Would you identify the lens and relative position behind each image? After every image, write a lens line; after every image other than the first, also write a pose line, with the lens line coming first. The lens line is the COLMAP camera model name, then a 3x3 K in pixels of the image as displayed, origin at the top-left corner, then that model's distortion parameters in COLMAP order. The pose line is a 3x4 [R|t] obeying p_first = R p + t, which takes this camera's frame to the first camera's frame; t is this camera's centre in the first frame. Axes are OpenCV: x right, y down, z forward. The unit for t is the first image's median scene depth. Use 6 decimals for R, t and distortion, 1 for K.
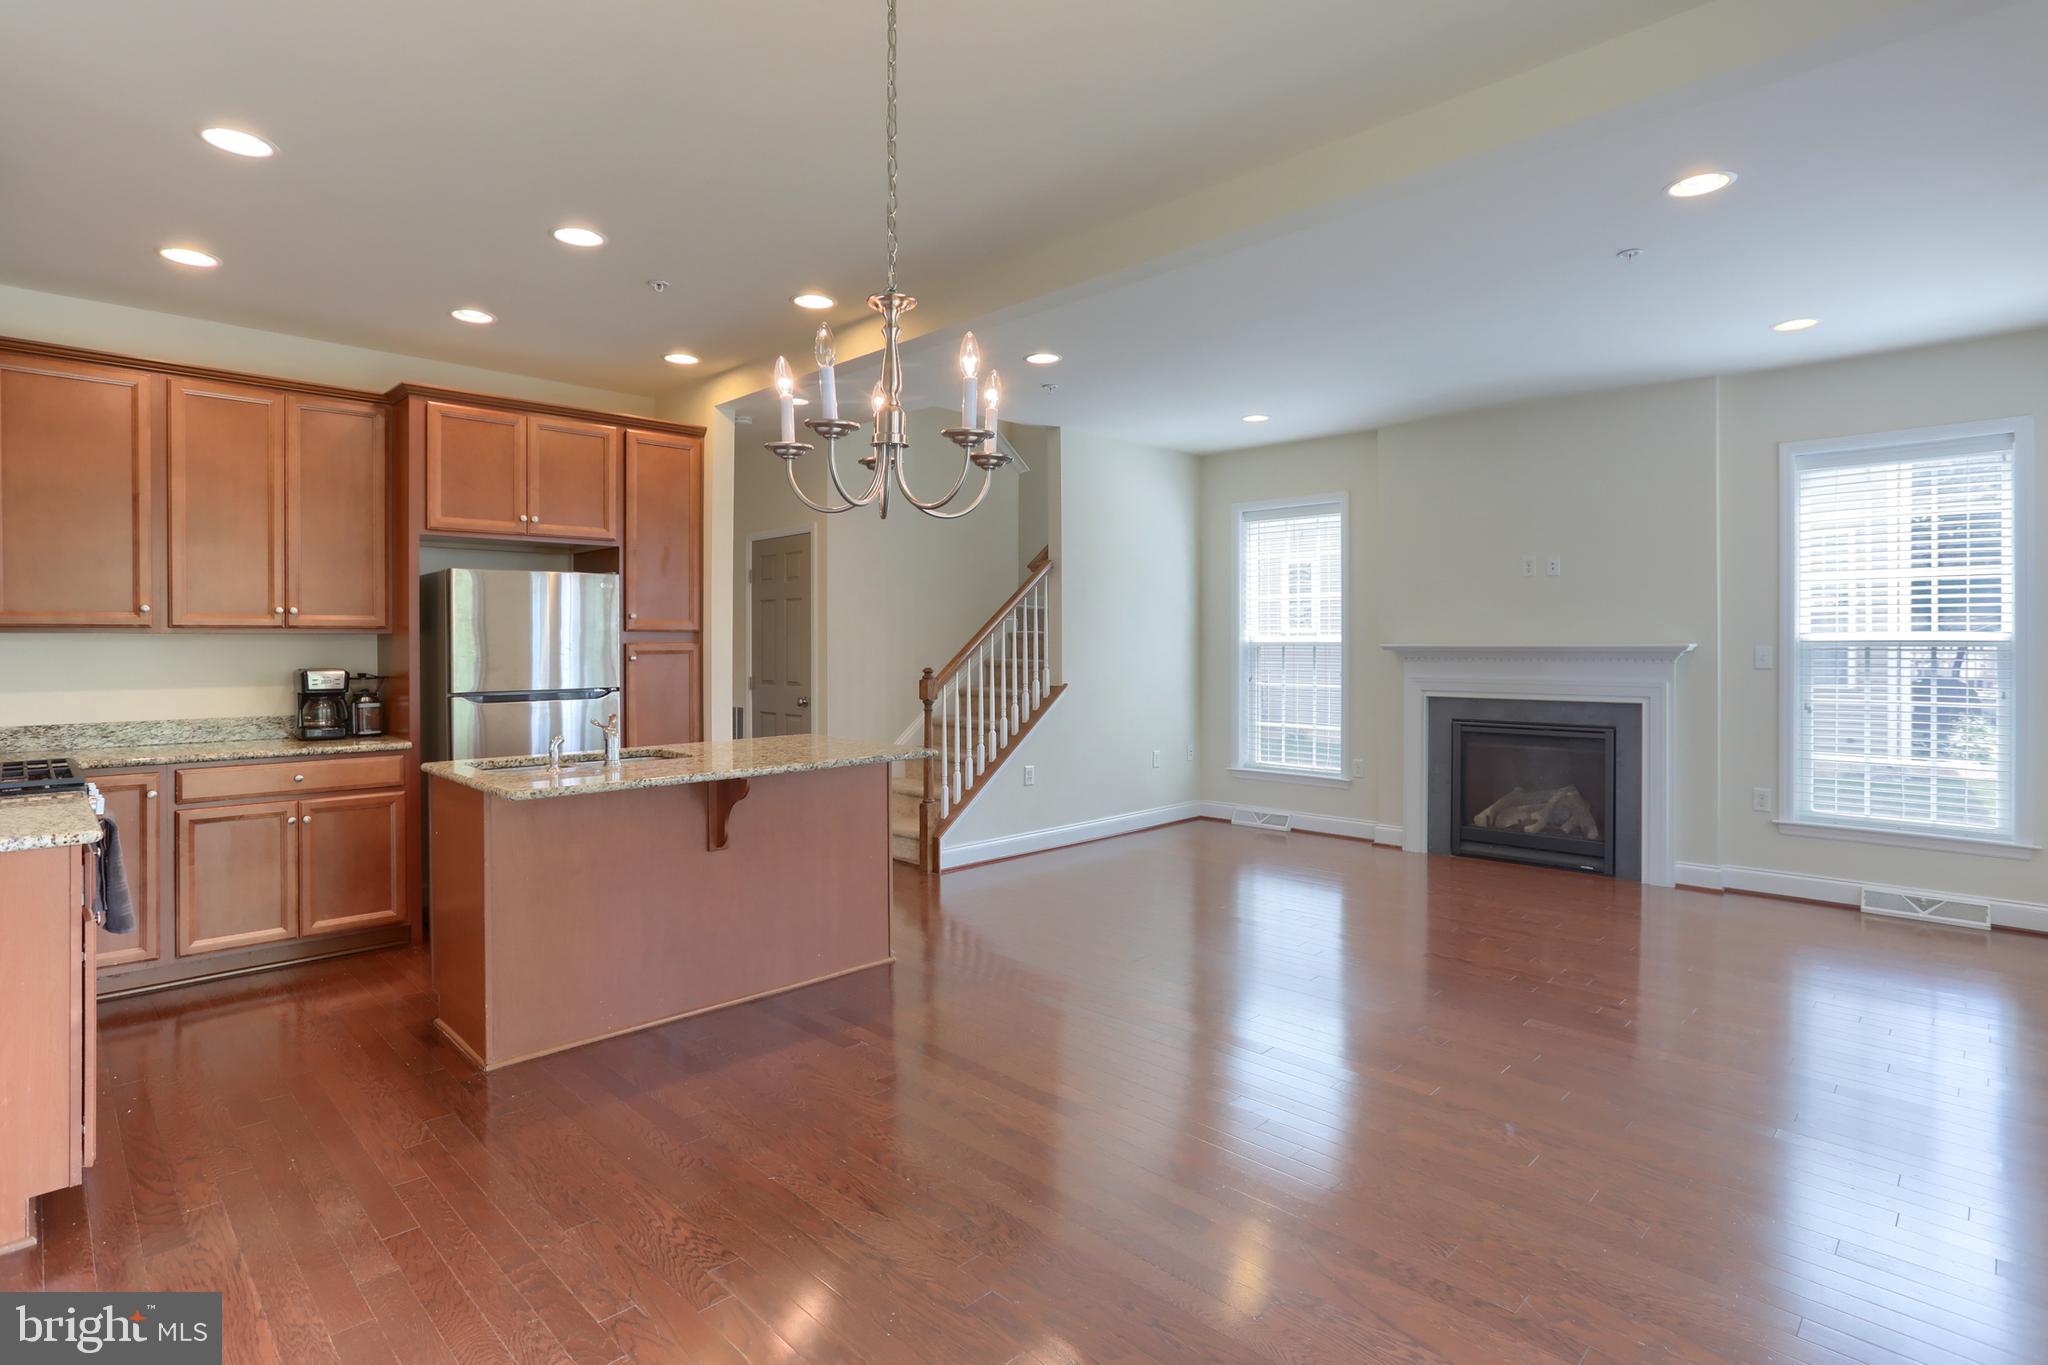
lens RADIAL K [[1031.5, 0, 1025.2], [0, 1031.5, 640.1], [0, 0, 1]] dist [-0.058733, 0.031035]
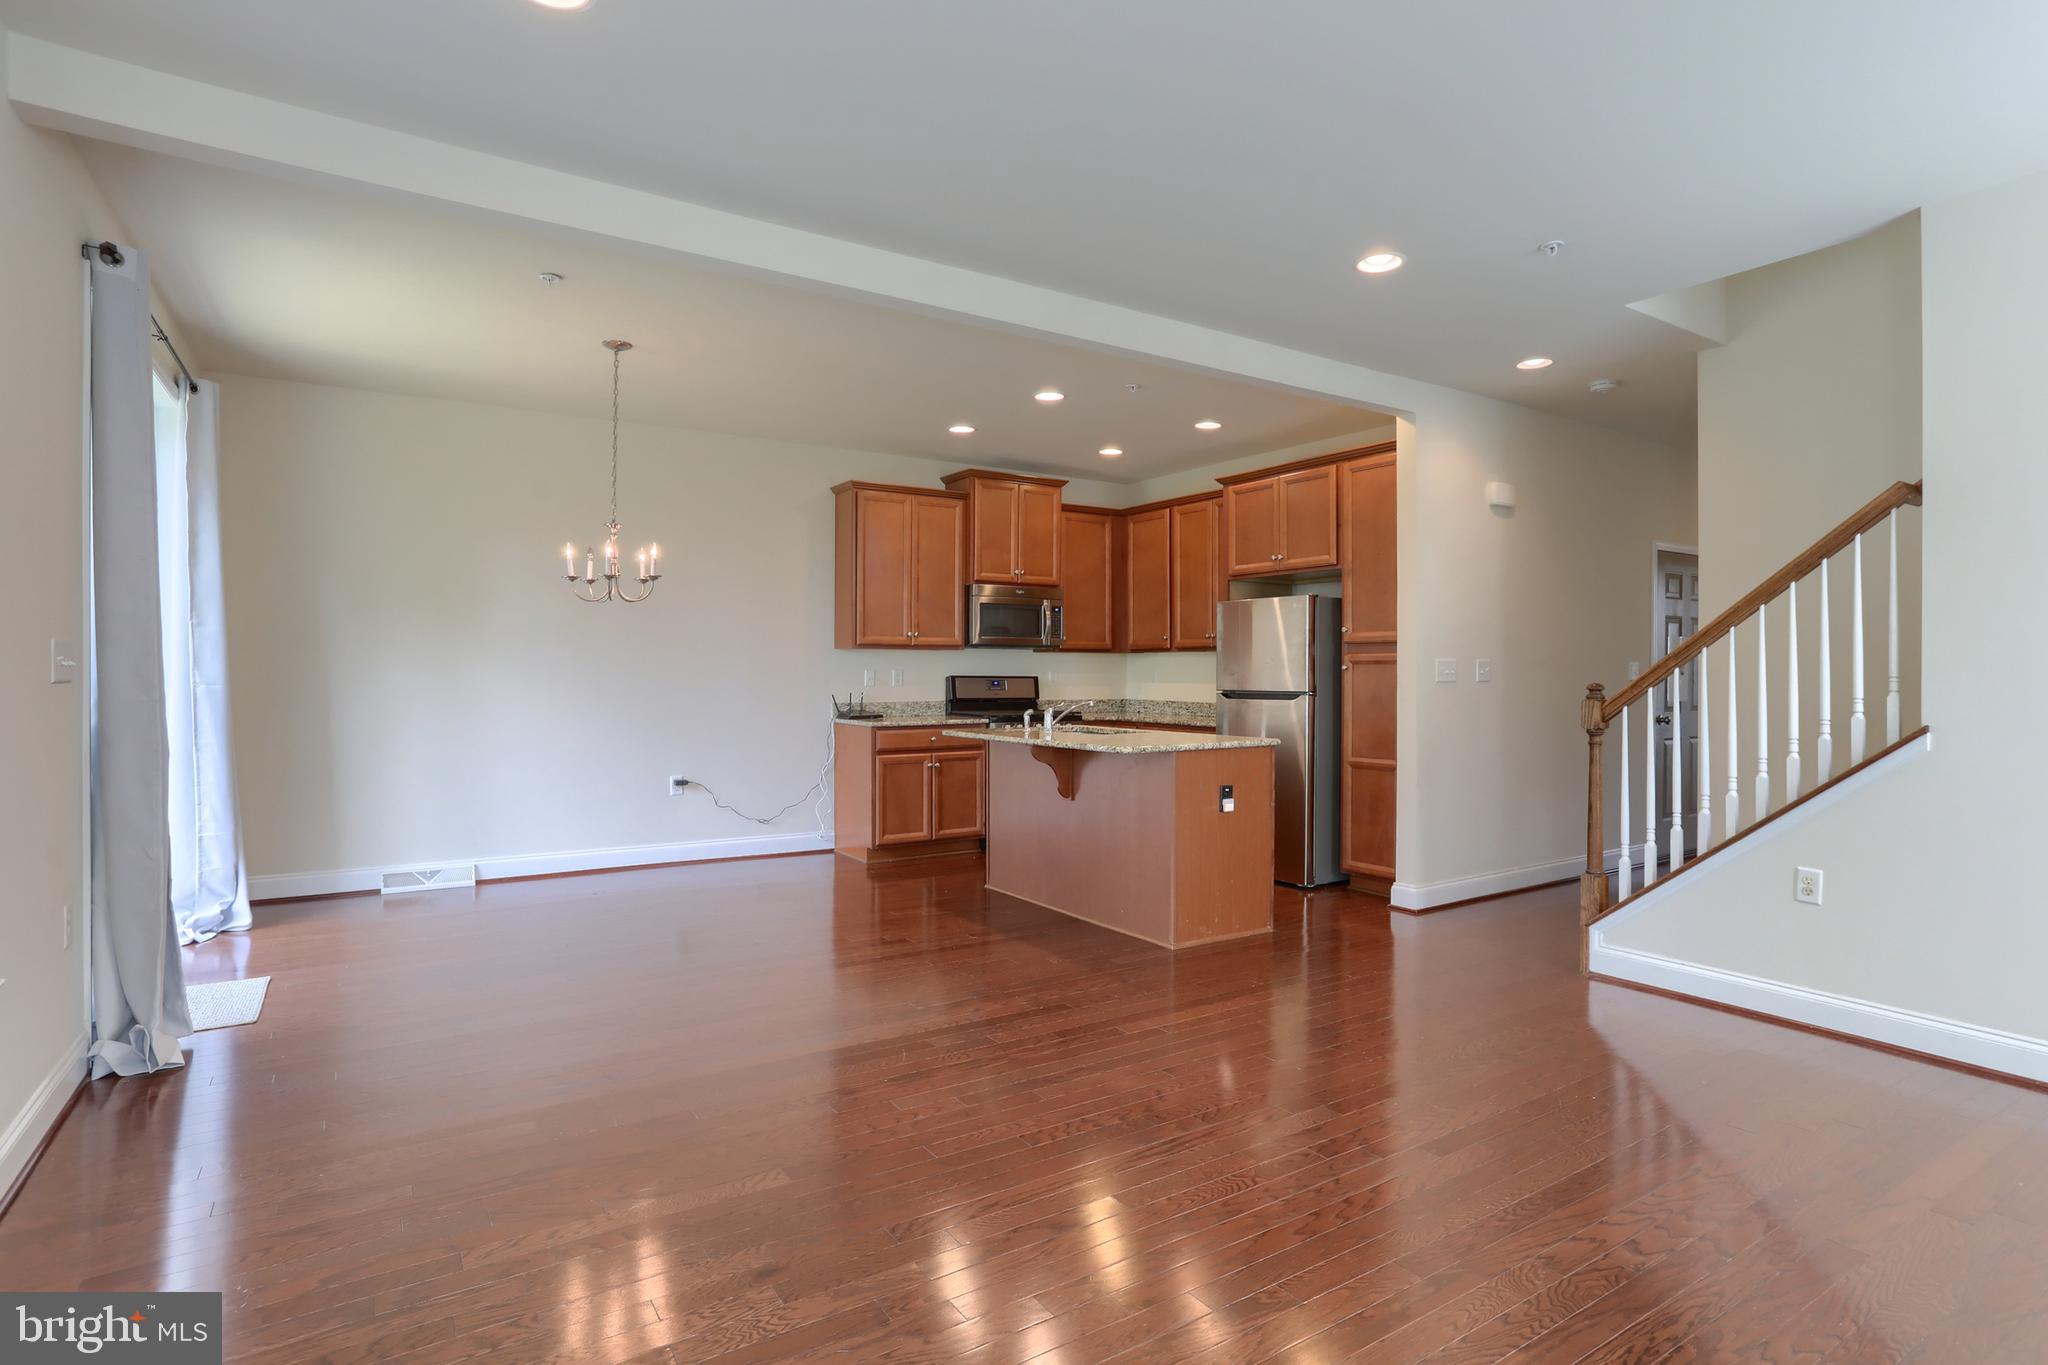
lens RADIAL K [[1046.8, 0, 1038.4], [0, 1046.8, 657.6], [0, 0, 1]] dist [-0.069203, 0.044448]
pose [[-0.197321, -0.013826, -0.980242, 0.899743], [-0.001072, 0.999903, -0.013887, 0.026388], [0.980338, -0.001689, -0.197316, 1.018549]]
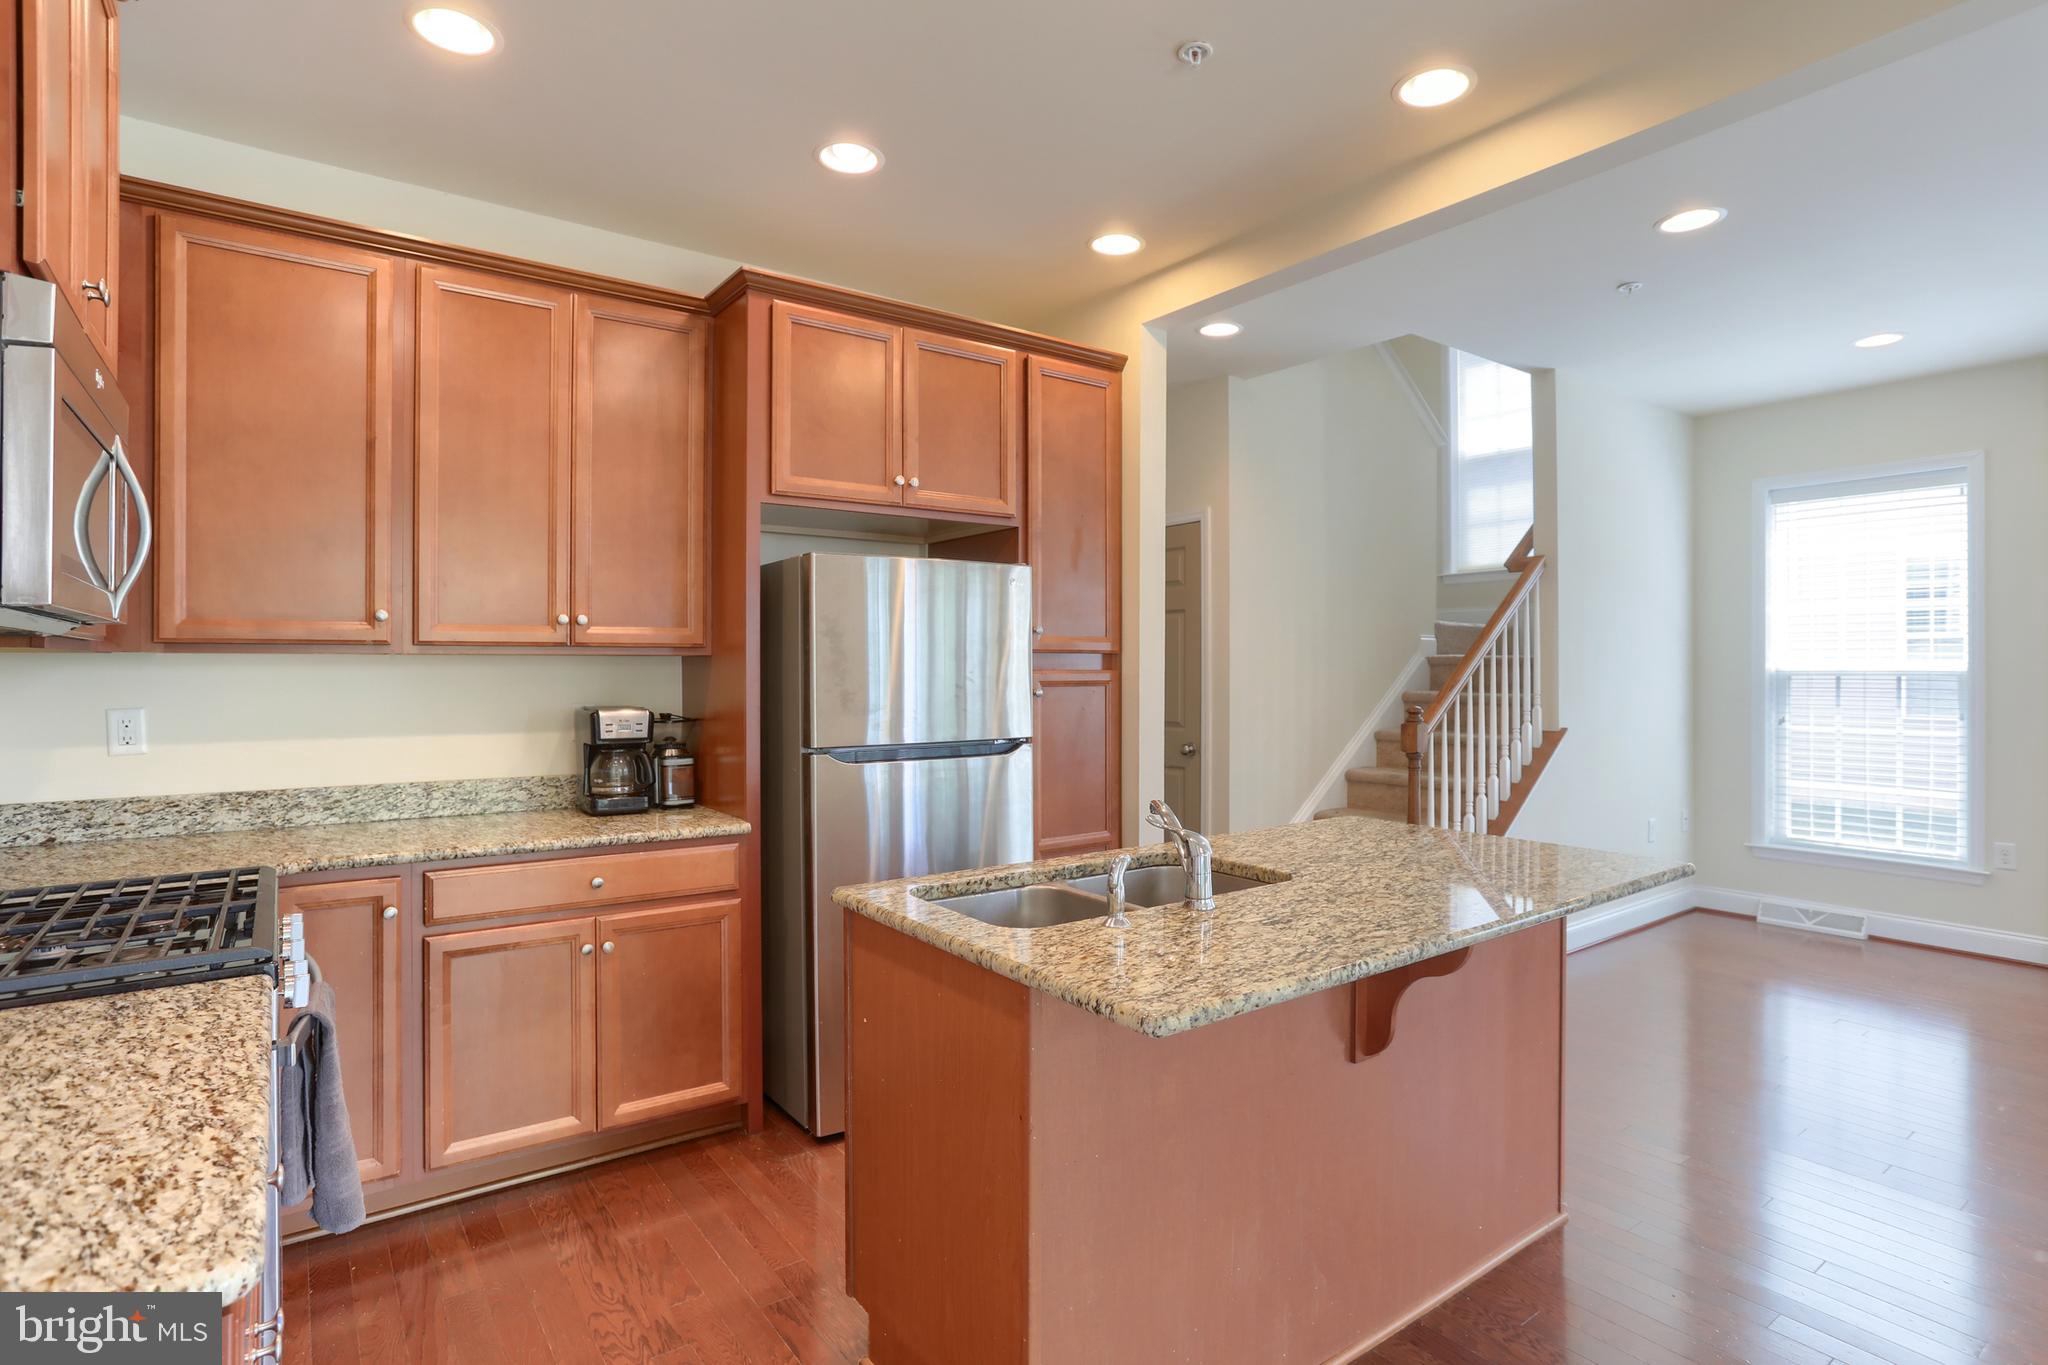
lens RADIAL K [[1046.8, 0, 1038.4], [0, 1046.8, 657.6], [0, 0, 1]] dist [-0.069203, 0.044448]
pose [[0.988686, -0.000140, -0.149998, -0.318054], [-0.001203, 0.999960, -0.008861, 0.001130], [0.149993, 0.008941, 0.988647, 0.363649]]
